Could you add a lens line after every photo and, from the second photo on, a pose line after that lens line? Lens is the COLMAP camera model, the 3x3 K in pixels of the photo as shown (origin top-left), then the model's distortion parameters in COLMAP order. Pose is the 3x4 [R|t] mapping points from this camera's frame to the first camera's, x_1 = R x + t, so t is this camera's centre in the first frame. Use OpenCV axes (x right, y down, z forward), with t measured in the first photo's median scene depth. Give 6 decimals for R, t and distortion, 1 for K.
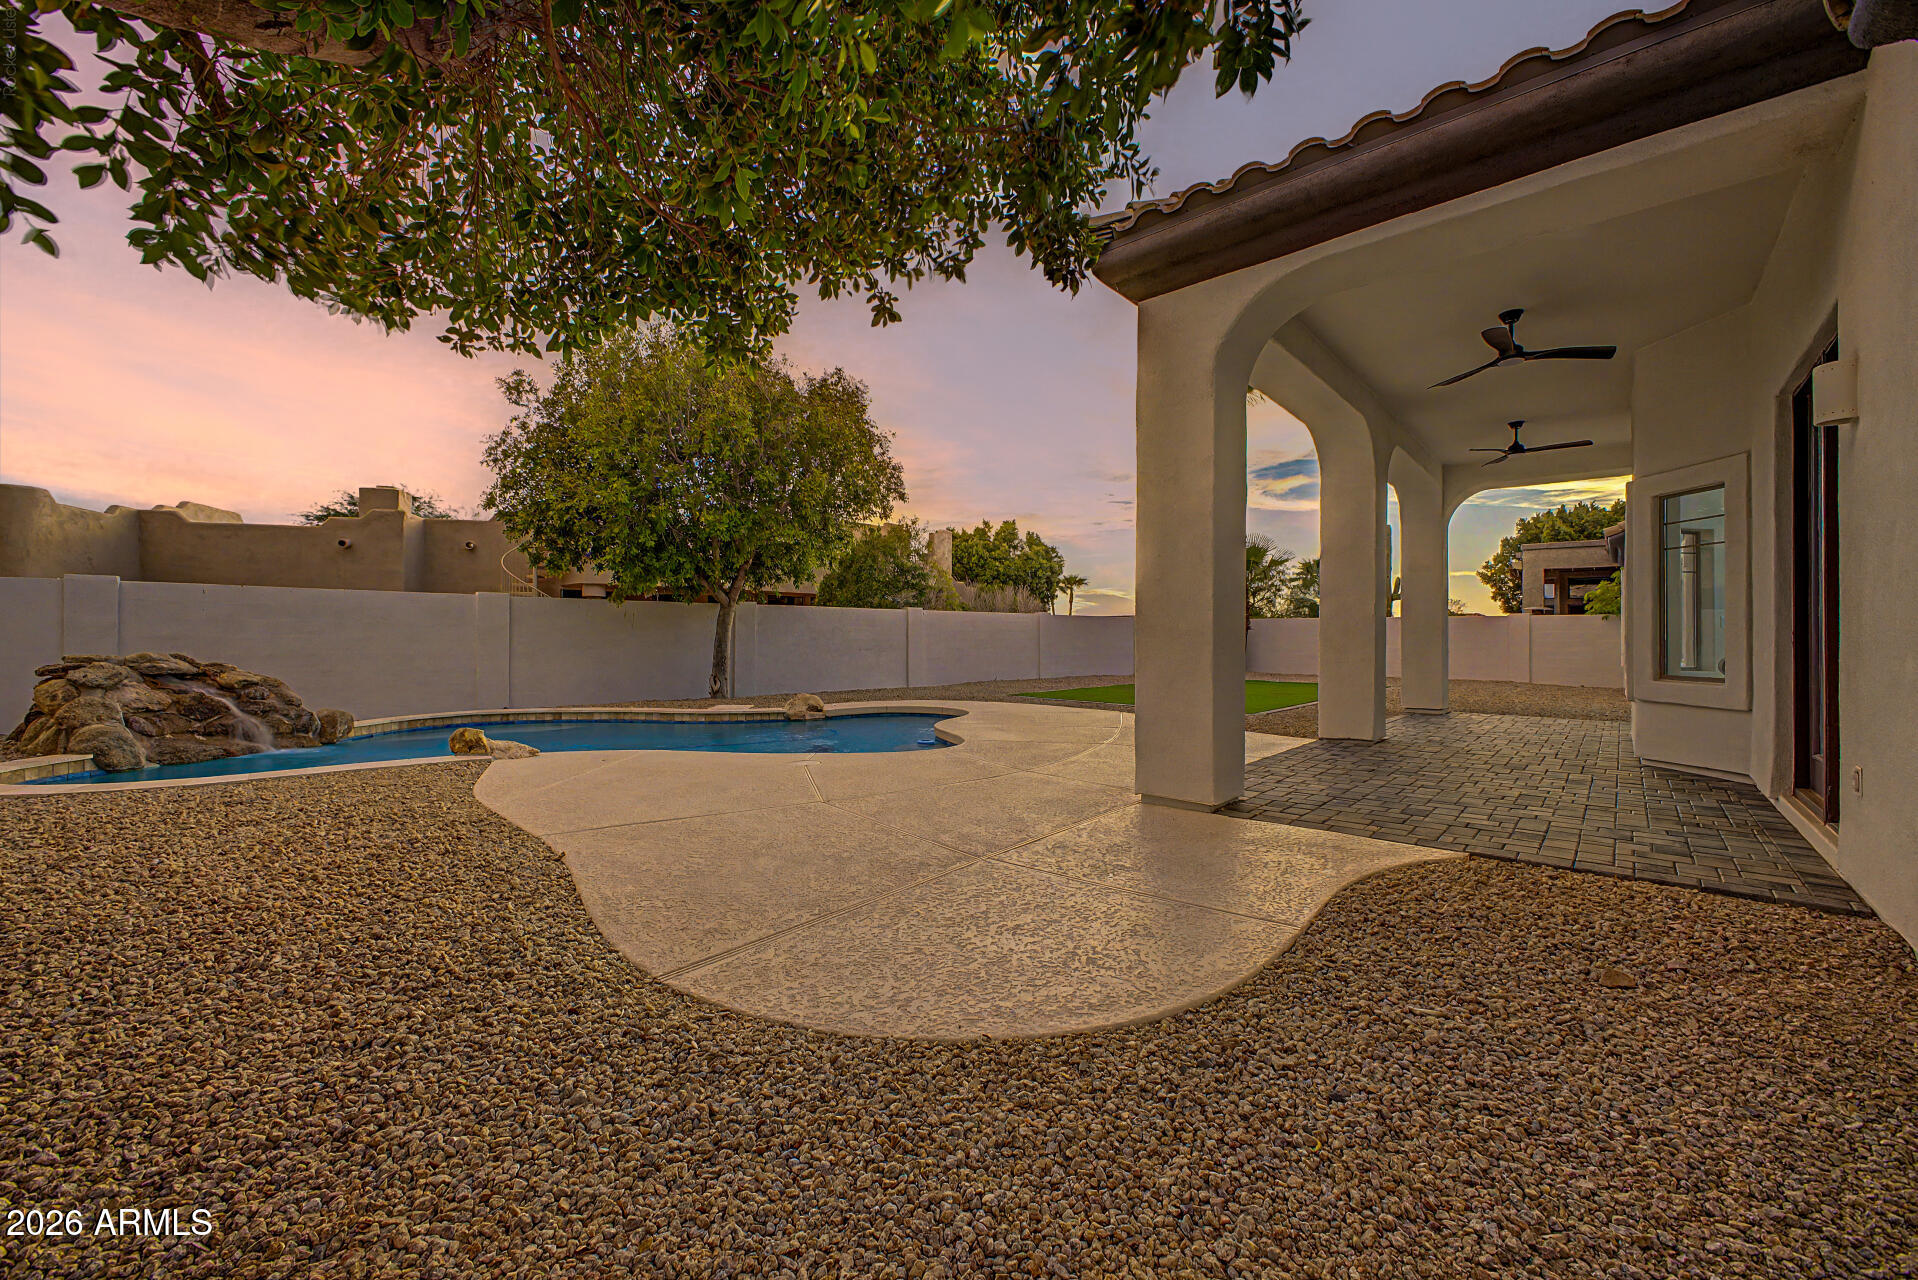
lens RADIAL K [[771.1, 0, 962.6], [0, 771.1, 636.9], [0, 0, 1]] dist [0.008788, 0.000077]
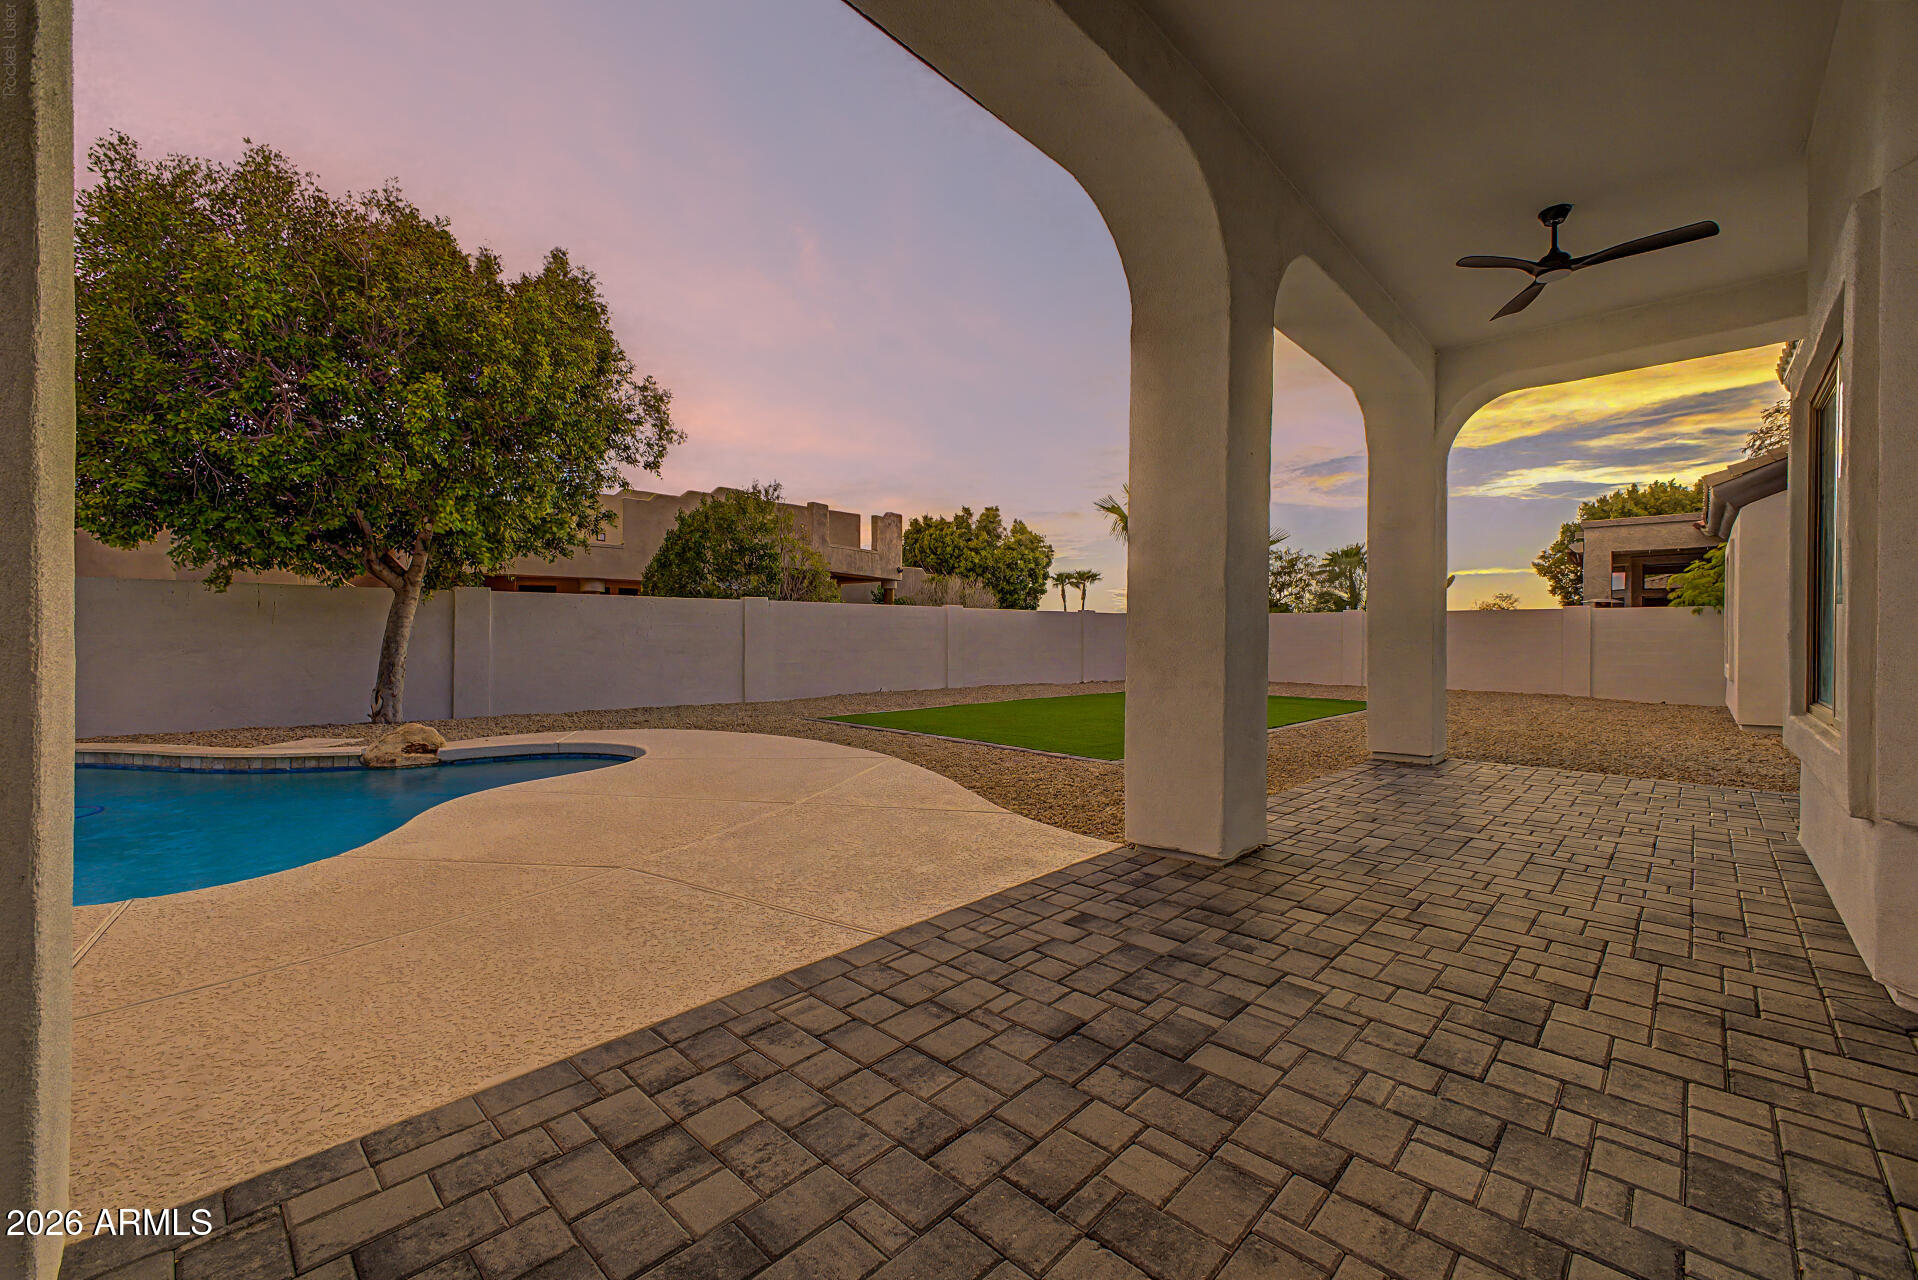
lens RADIAL K [[771.1, 0, 955.1], [0, 771.1, 639.8], [0, 0, 1]] dist [0.008788, 0.000077]
pose [[0.998311, 0.001864, -0.058063, 0.095198], [-0.001503, 0.999979, 0.006255, -0.000519], [0.058073, -0.006157, 0.998293, 0.126901]]
